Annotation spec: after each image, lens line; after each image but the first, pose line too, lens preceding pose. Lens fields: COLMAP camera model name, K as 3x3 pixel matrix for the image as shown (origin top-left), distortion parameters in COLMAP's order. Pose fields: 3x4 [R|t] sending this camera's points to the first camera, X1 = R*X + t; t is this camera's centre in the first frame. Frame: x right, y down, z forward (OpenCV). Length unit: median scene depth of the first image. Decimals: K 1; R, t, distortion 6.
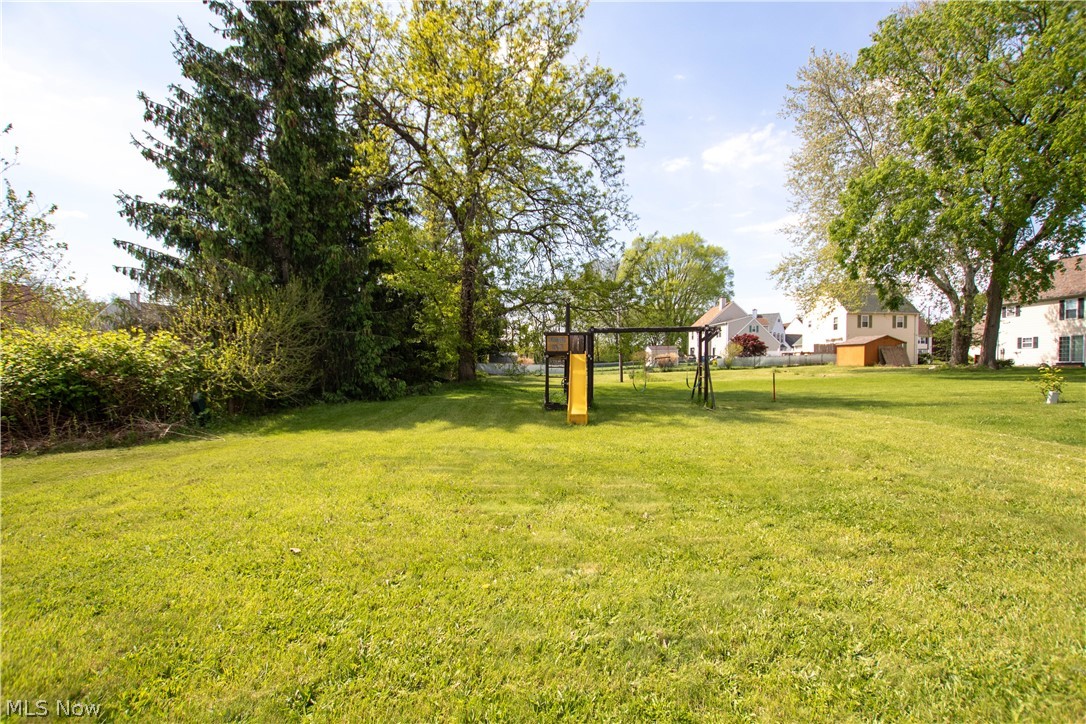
lens RADIAL K [[494.2, 0, 543.2], [0, 494.2, 375.3], [0, 0, 1]] dist [-0.019040, 0.000129]
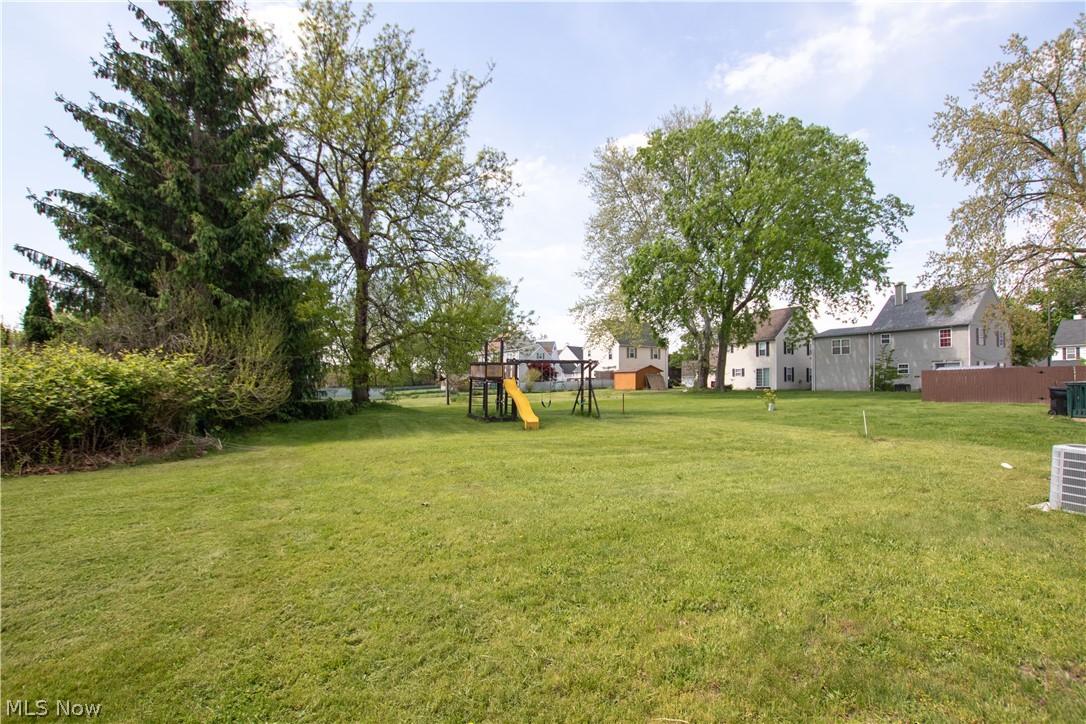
lens RADIAL K [[533.2, 0, 542.3], [0, 533.2, 364.8], [0, 0, 1]] dist [-0.022225, -0.000501]
pose [[0.897545, 0.021657, 0.440390, -0.181684], [0.007895, 0.997844, -0.065160, 0.005125], [-0.440852, 0.061961, 0.895439, -0.117018]]
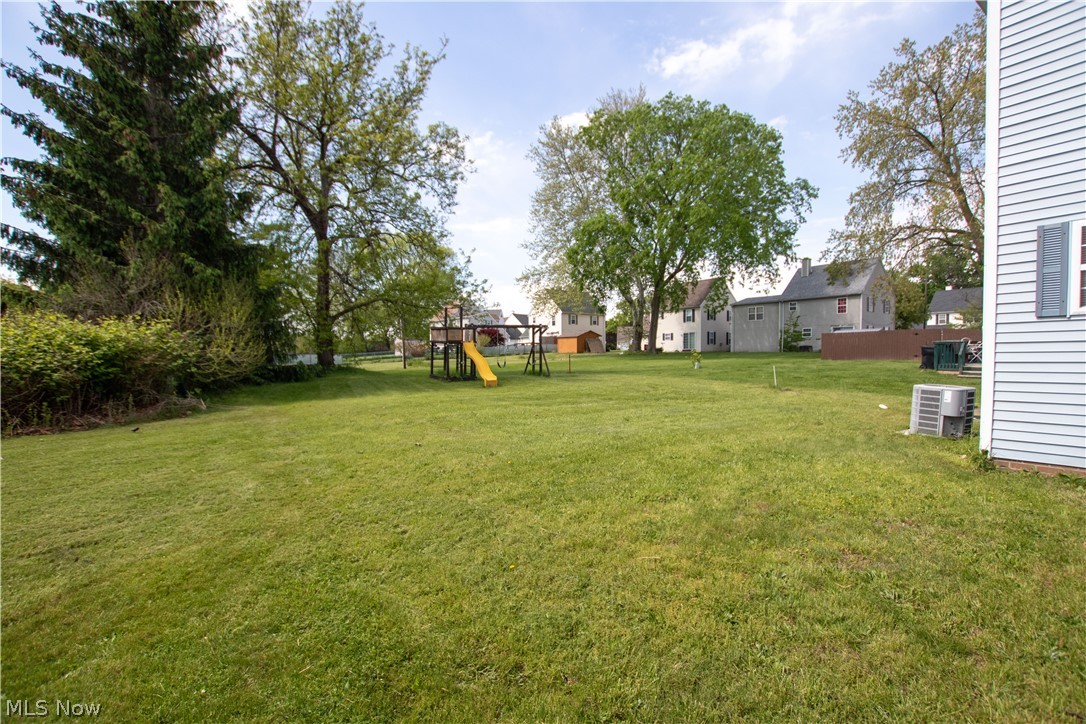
lens RADIAL K [[498.1, 0, 542.3], [0, 498.1, 364.4], [0, 0, 1]] dist [-0.021821, -0.006024]
pose [[0.844325, -0.019771, 0.535467, -0.201507], [0.022375, 0.999748, 0.001631, 0.009592], [-0.535364, 0.010604, 0.844555, -0.128899]]
